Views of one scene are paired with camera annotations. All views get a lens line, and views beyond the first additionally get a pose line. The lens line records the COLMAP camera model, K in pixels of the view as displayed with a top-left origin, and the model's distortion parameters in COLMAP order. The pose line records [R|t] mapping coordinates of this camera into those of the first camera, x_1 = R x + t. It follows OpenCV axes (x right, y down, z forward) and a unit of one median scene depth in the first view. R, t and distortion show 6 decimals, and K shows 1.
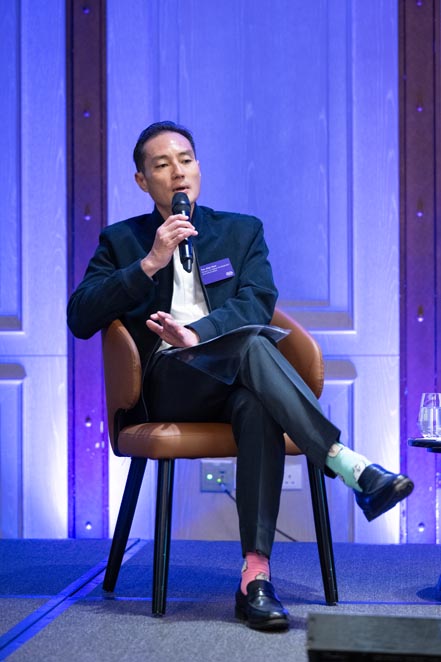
lens RADIAL K [[1805.3, 0, 220.5], [0, 1805.3, 331.0], [0, 0, 1]] dist [-0.041232, 0.169825]
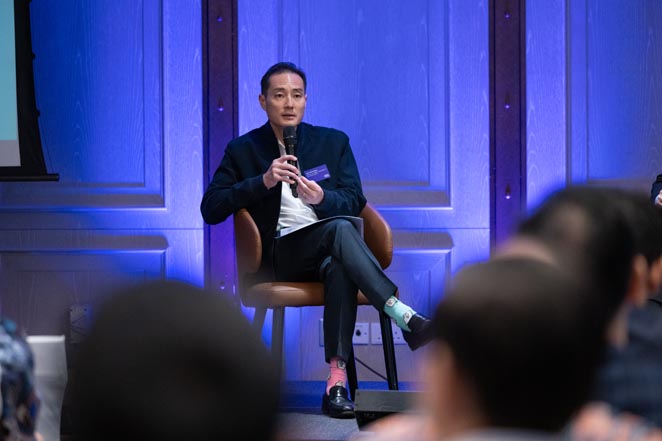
lens RADIAL K [[3474.6, 0, 331.0], [0, 3474.6, 220.5], [0, 0, 1]] dist [0.253861, 4.514224]
pose [[0.999332, -0.001746, -0.036504, 0.078493], [0.002693, 0.999661, 0.025915, -0.049596], [0.036447, -0.025996, 0.998997, -1.233292]]
